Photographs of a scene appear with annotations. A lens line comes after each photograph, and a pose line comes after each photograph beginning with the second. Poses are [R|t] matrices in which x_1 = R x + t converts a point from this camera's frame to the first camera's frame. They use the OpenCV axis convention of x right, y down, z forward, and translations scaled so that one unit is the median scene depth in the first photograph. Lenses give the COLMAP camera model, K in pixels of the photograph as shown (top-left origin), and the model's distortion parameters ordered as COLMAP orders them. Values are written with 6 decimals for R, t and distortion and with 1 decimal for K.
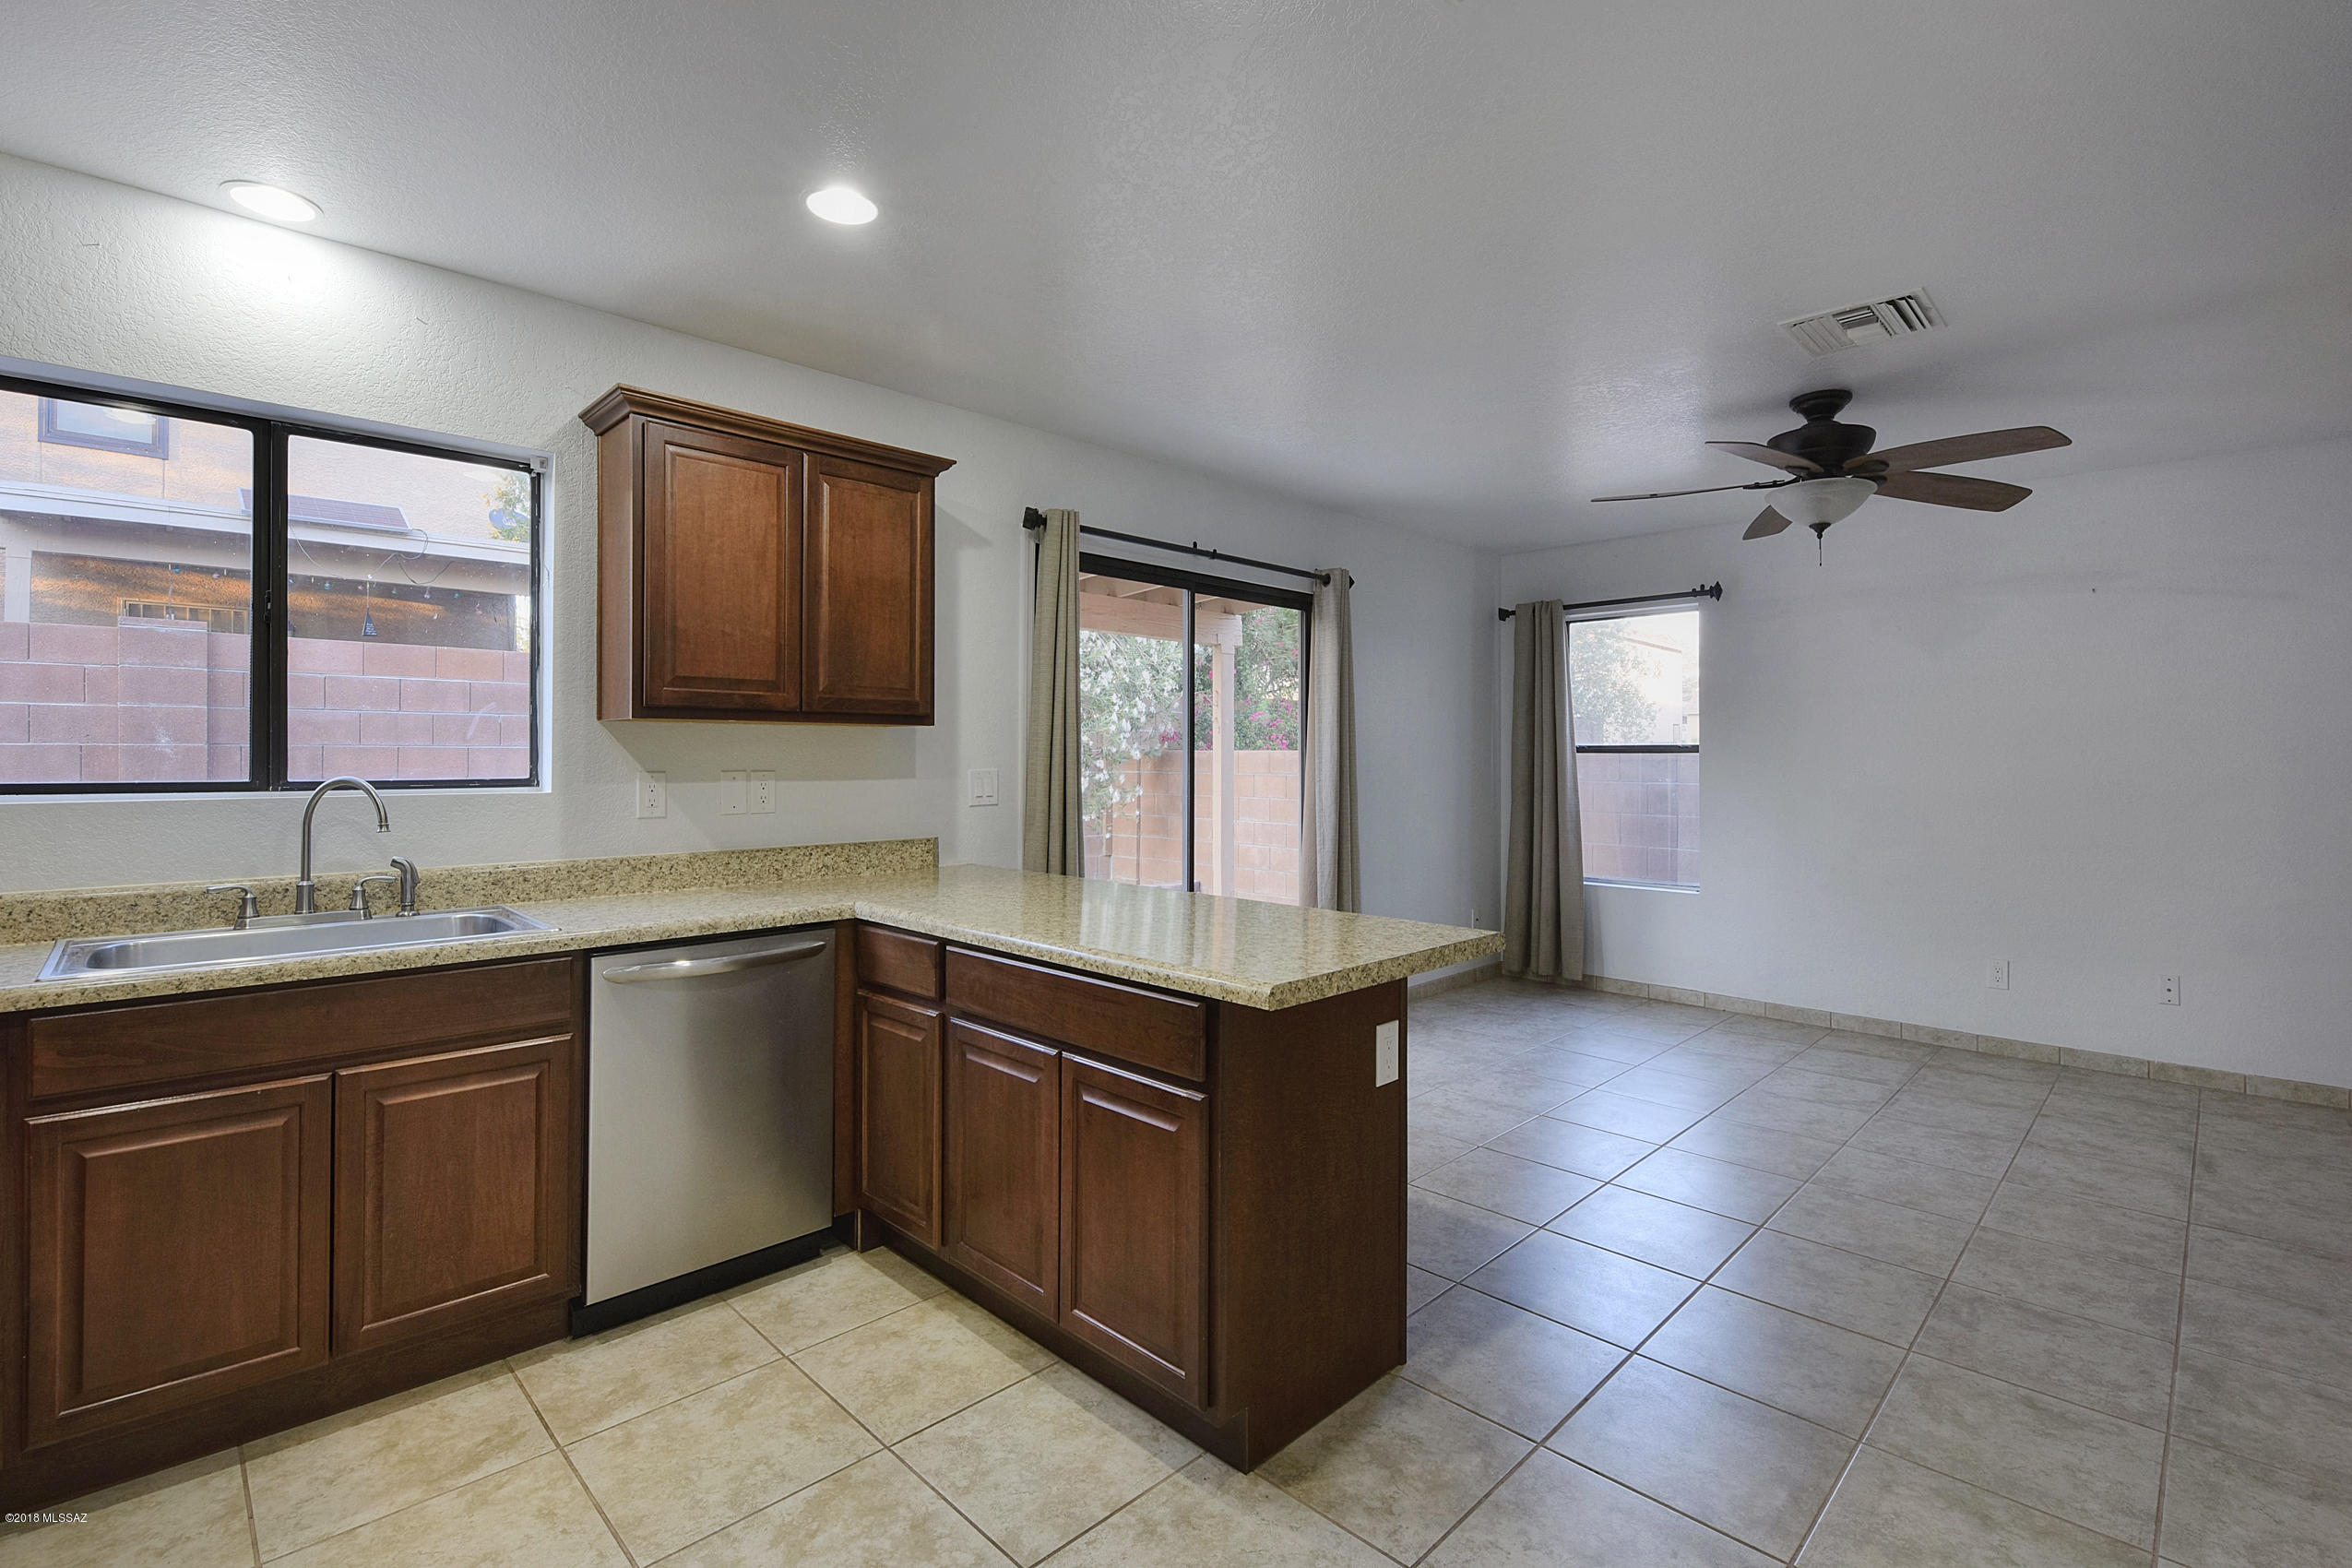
lens RADIAL K [[1068.9, 0, 1269.8], [0, 1068.9, 743.5], [0, 0, 1]] dist [0.001884, -0.008640]
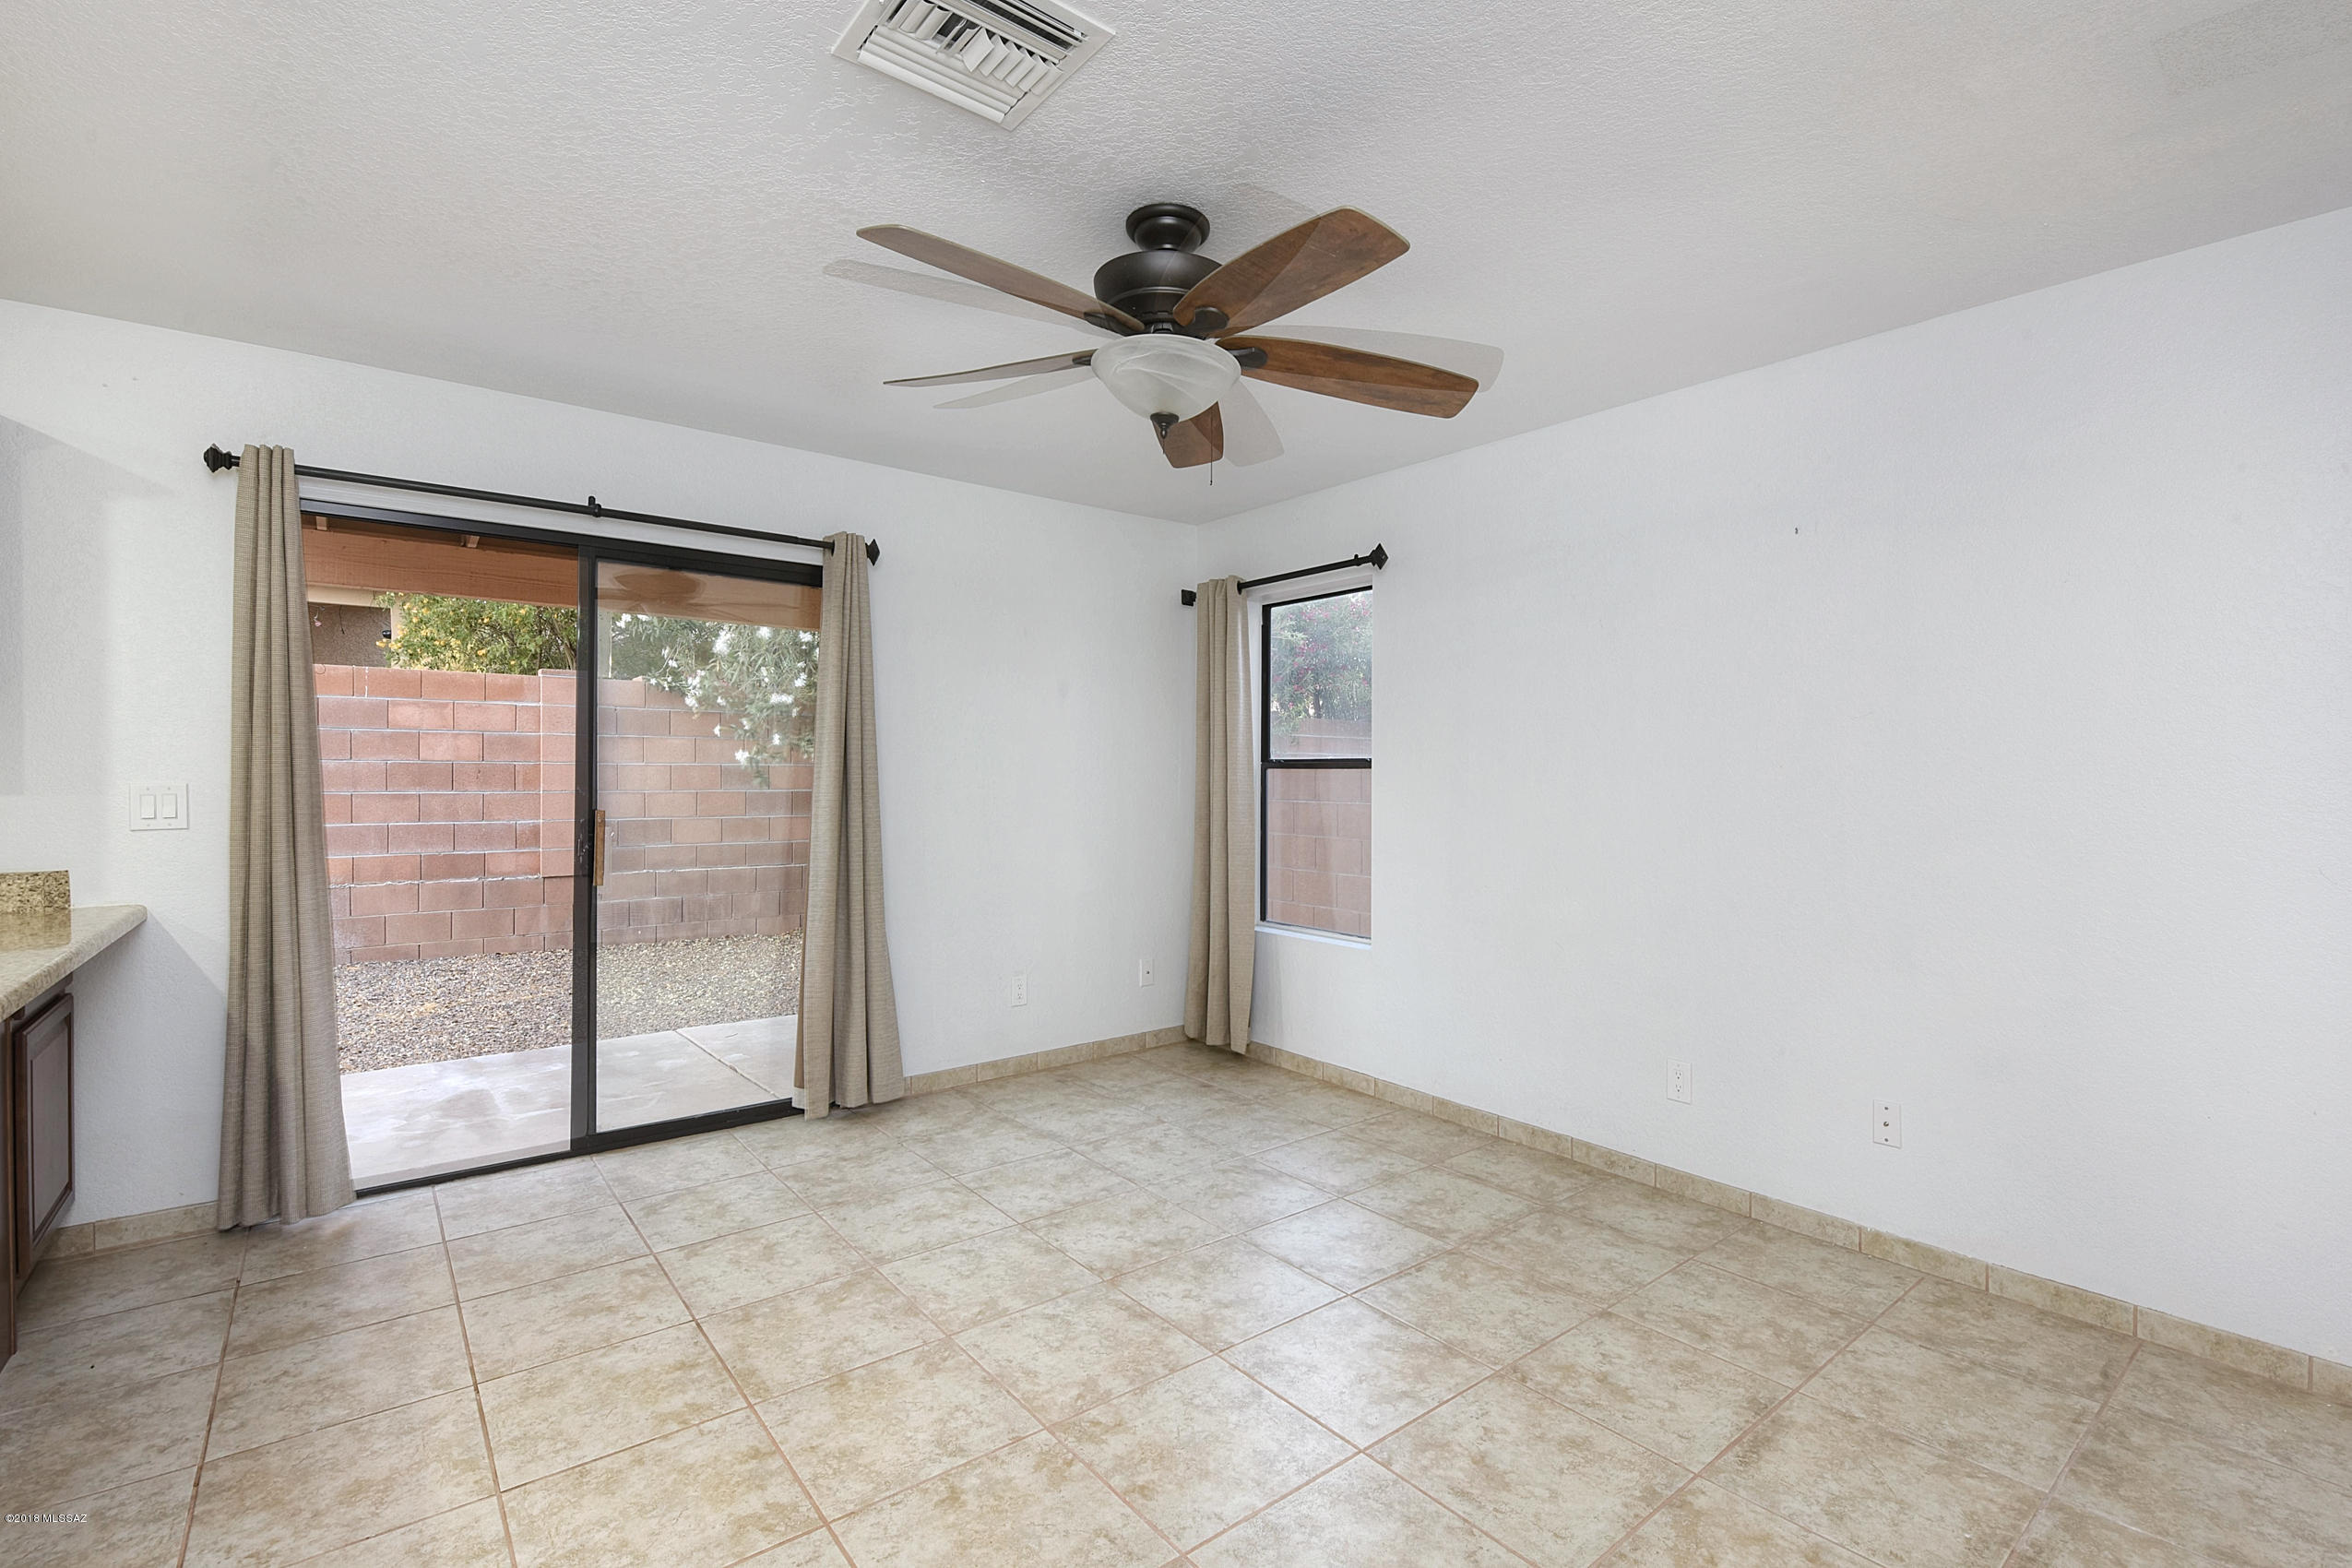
lens RADIAL K [[1068.9, 0, 1224.7], [0, 1068.9, 792.2], [0, 0, 1]] dist [0.001884, -0.008640]
pose [[0.990990, 0.004678, -0.133854, 0.507663], [-0.001097, 0.999640, 0.026815, 0.006886], [0.133932, -0.026426, 0.990638, 0.281822]]
